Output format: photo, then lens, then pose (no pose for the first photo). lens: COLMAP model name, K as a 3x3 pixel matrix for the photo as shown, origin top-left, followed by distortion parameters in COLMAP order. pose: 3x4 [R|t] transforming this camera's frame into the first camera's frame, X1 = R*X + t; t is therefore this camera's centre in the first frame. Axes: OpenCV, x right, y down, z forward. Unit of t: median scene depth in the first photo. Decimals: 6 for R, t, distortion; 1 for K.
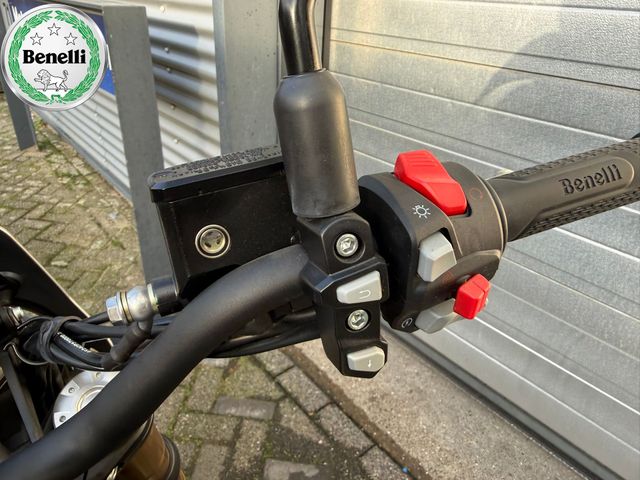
lens RADIAL K [[459.7, 0, 298.1], [0, 459.7, 233.6], [0, 0, 1]] dist [0.011474, -0.020387]
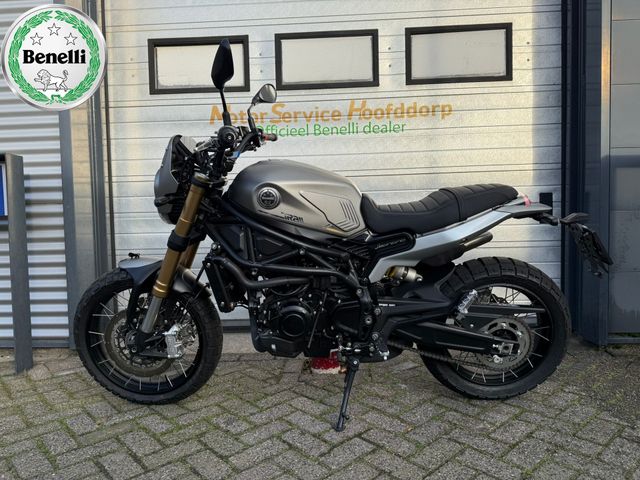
lens RADIAL K [[459.7, 0, 318.4], [0, 459.7, 237.4], [0, 0, 1]] dist [0.011474, -0.020387]
pose [[0.659418, -0.066062, 0.748868, -0.469954], [0.399559, 0.874587, -0.274681, 0.379163], [-0.636805, 0.480347, 0.603115, -0.349052]]
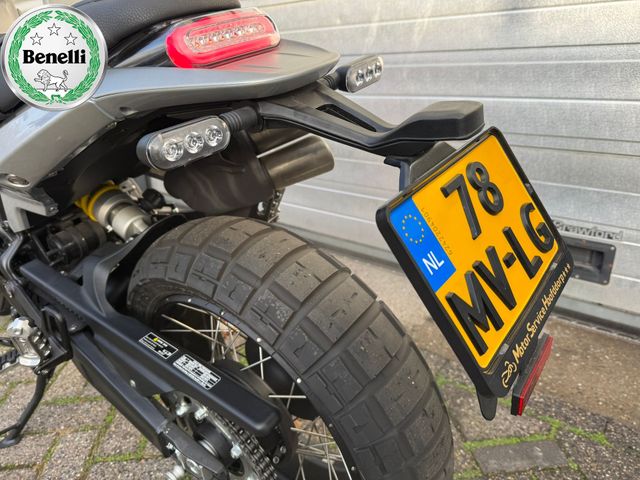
lens RADIAL K [[459.7, 0, 316.5], [0, 459.7, 238.1], [0, 0, 1]] dist [0.011474, -0.020387]
pose [[0.978346, -0.110060, 0.175286, 0.200972], [0.136629, 0.979576, -0.147523, 0.368872], [-0.155470, 0.168277, 0.973402, -0.321902]]
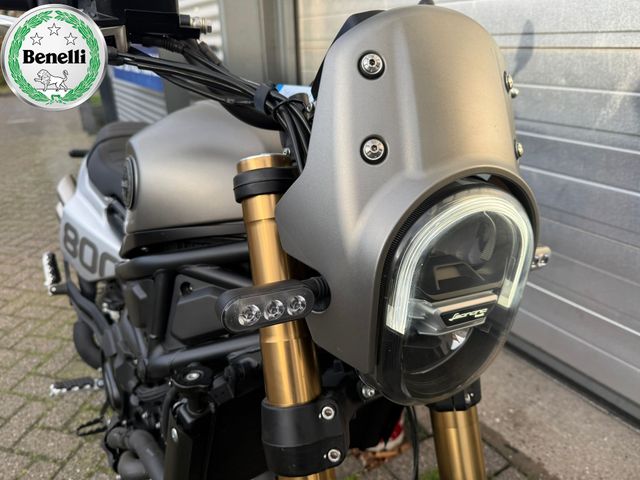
lens RADIAL K [[459.7, 0, 315.6], [0, 459.7, 240.6], [0, 0, 1]] dist [0.011474, -0.020387]
pose [[0.990704, 0.000269, -0.136032, 0.186034], [-0.013460, 0.995284, -0.096065, 0.204288], [0.135365, 0.097003, 0.986036, -0.249785]]
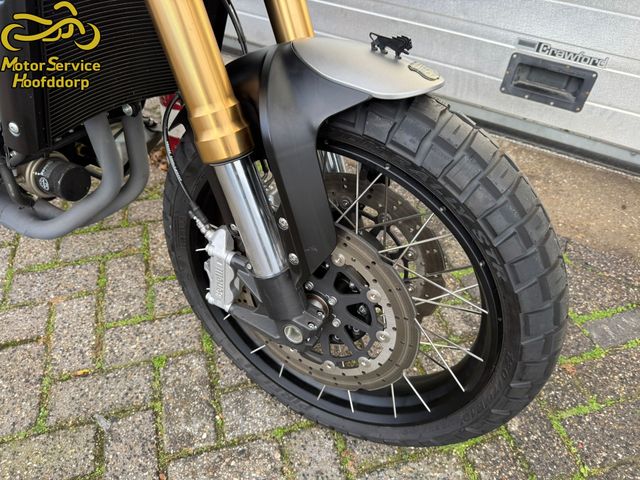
lens RADIAL K [[459.7, 0, 317.0], [0, 459.7, 240.6], [0, 0, 1]] dist [0.011474, -0.020387]
pose [[0.924553, -0.253091, 0.284862, 0.140169], [0.165070, 0.939796, 0.299224, 0.320985], [-0.343443, -0.229626, 0.910669, -0.275373]]
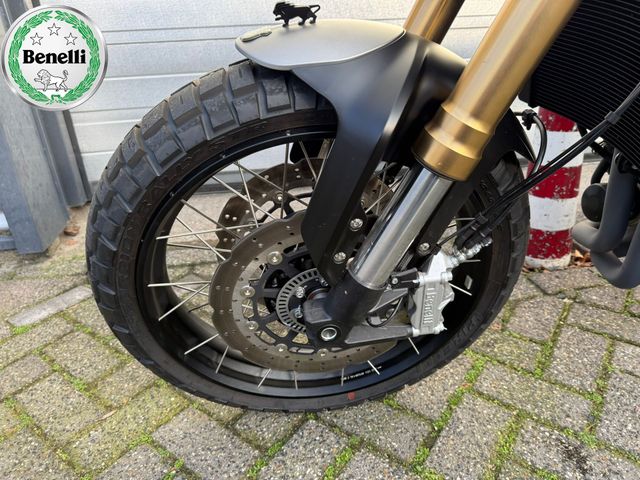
lens RADIAL K [[459.7, 0, 322.6], [0, 459.7, 245.1], [0, 0, 1]] dist [0.011474, -0.020387]
pose [[0.492675, -0.429287, 0.756957, -0.304232], [0.461060, 0.866498, 0.191324, 0.152365], [-0.738035, 0.254742, 0.624828, 0.157712]]
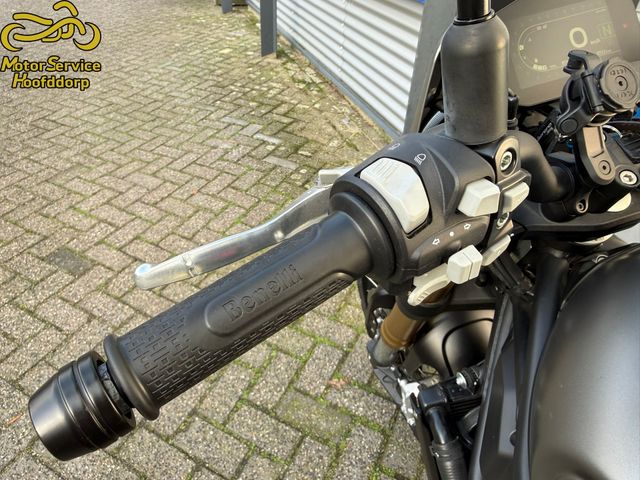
lens RADIAL K [[459.7, 0, 293.9], [0, 459.7, 238.6], [0, 0, 1]] dist [0.011474, -0.020387]
pose [[0.928206, 0.210663, -0.306683, -0.117039], [-0.167274, 0.972547, 0.161779, 0.074047], [0.332344, -0.098864, 0.937962, -0.092878]]
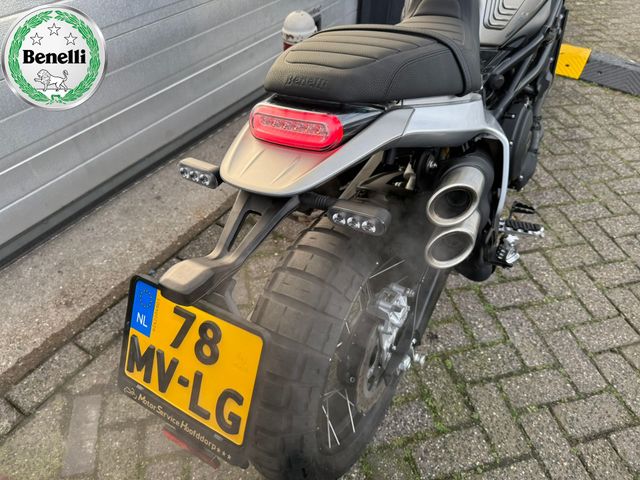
lens RADIAL K [[459.7, 0, 324.4], [0, 459.7, 239.3], [0, 0, 1]] dist [0.011474, -0.020387]
pose [[-0.354346, -0.666376, 0.656035, -0.293717], [0.420337, 0.513180, 0.748307, -0.094785], [-0.835318, 0.540915, 0.098259, 0.240264]]
